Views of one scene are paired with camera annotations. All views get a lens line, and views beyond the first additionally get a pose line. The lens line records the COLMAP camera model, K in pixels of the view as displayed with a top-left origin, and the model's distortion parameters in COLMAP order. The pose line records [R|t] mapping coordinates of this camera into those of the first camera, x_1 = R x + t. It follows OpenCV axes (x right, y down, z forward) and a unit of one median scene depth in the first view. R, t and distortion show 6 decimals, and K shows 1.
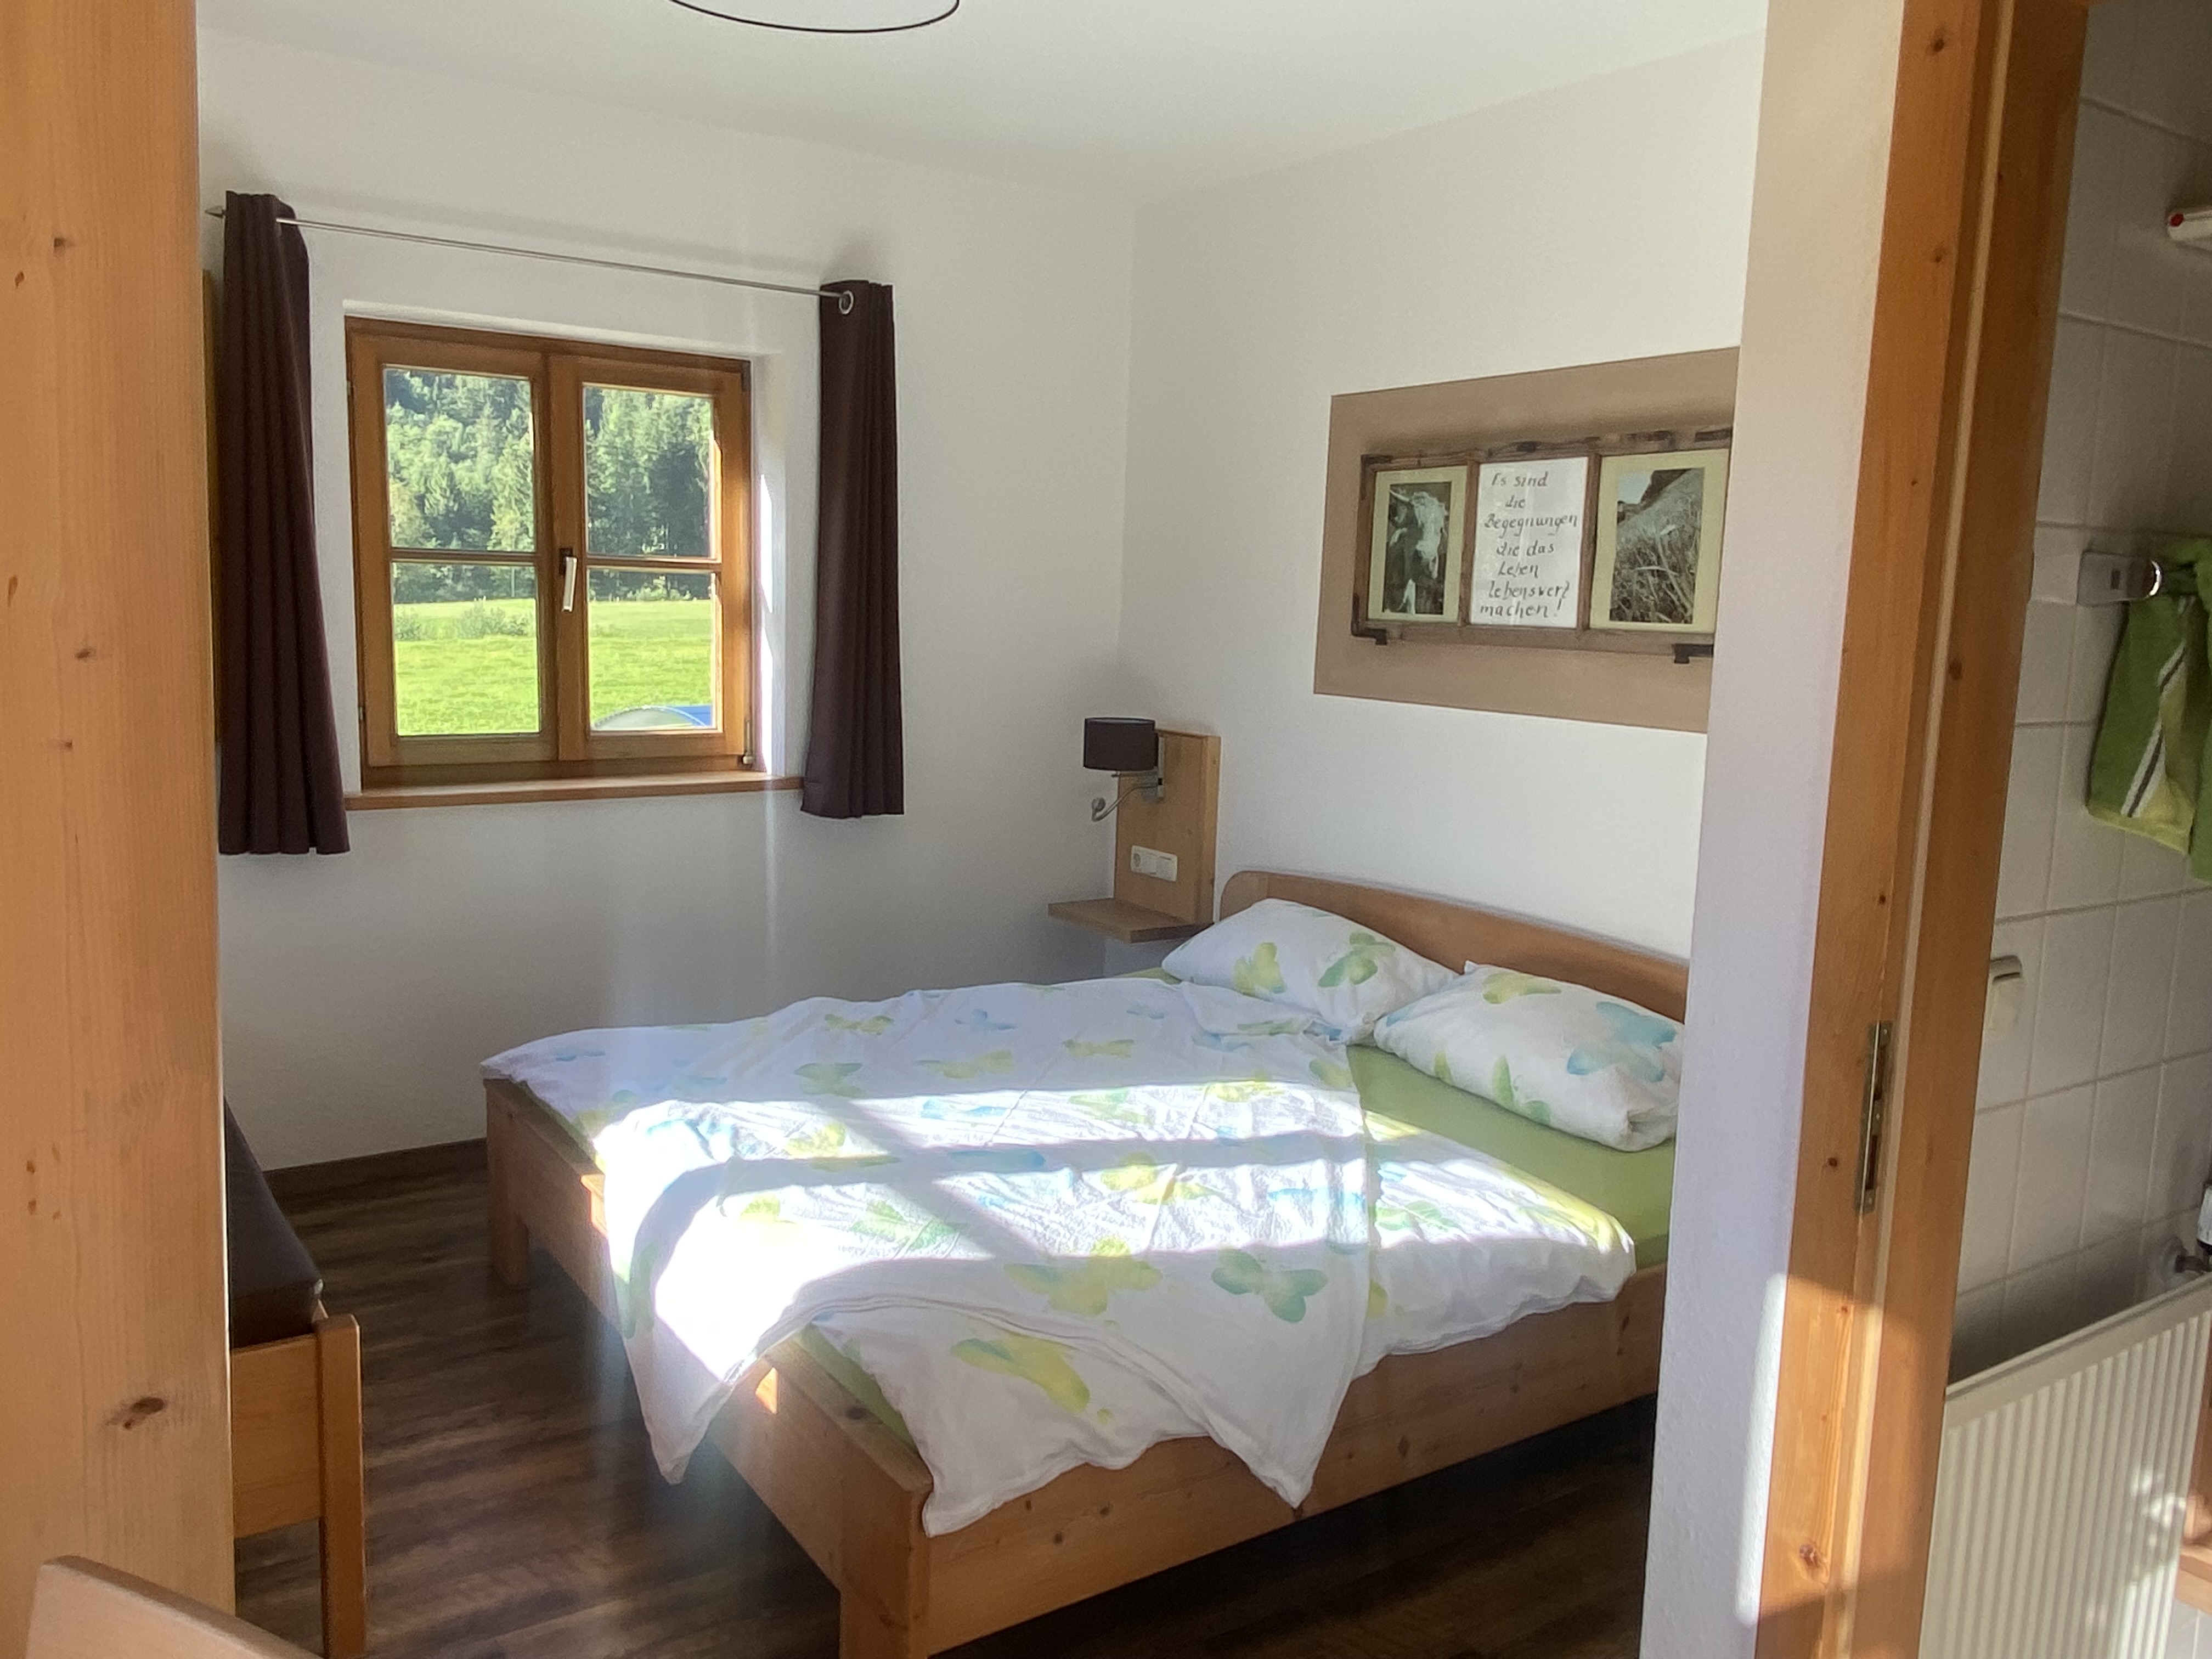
lens RADIAL K [[1659.2, 0, 1111.5], [0, 1659.2, 836.3], [0, 0, 1]] dist [0.015861, -0.024645]
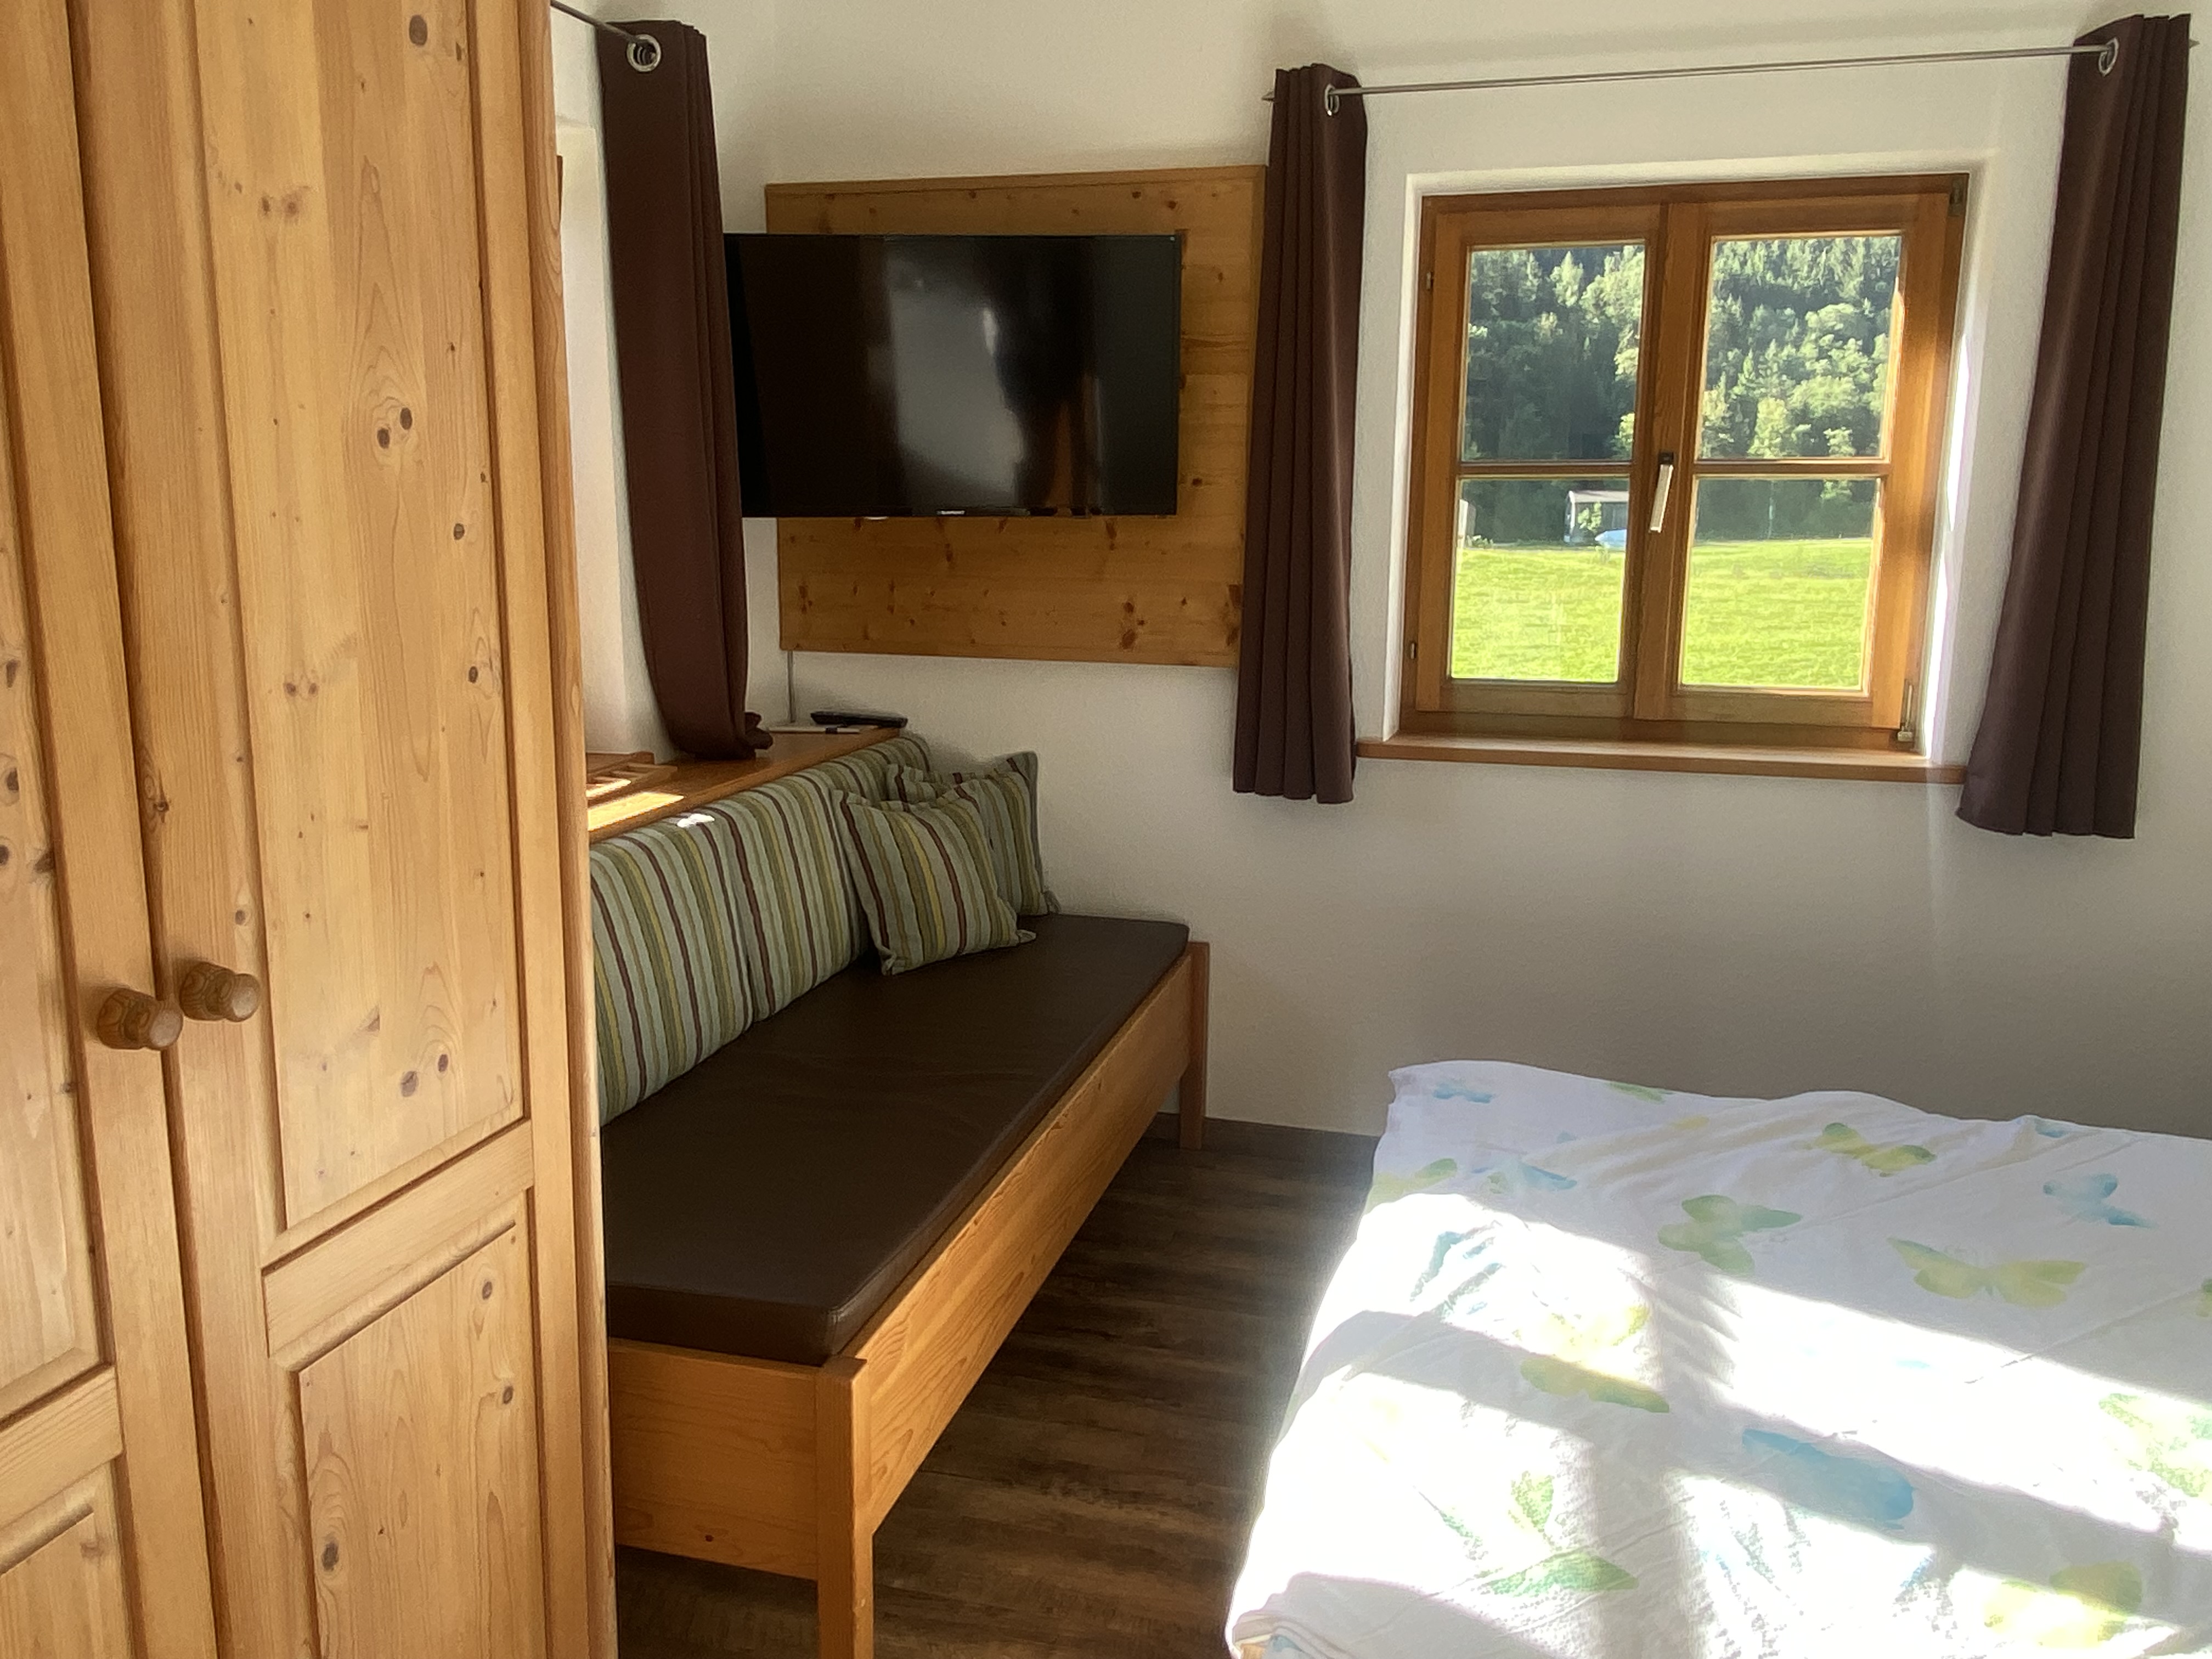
lens RADIAL K [[1659.2, 0, 1107.1], [0, 1659.2, 810.2], [0, 0, 1]] dist [0.015861, -0.024645]
pose [[0.642611, 0.113949, -0.757672, 0.121665], [-0.100120, 0.992889, 0.064408, -0.029056], [0.759623, 0.034469, 0.649449, 0.295973]]
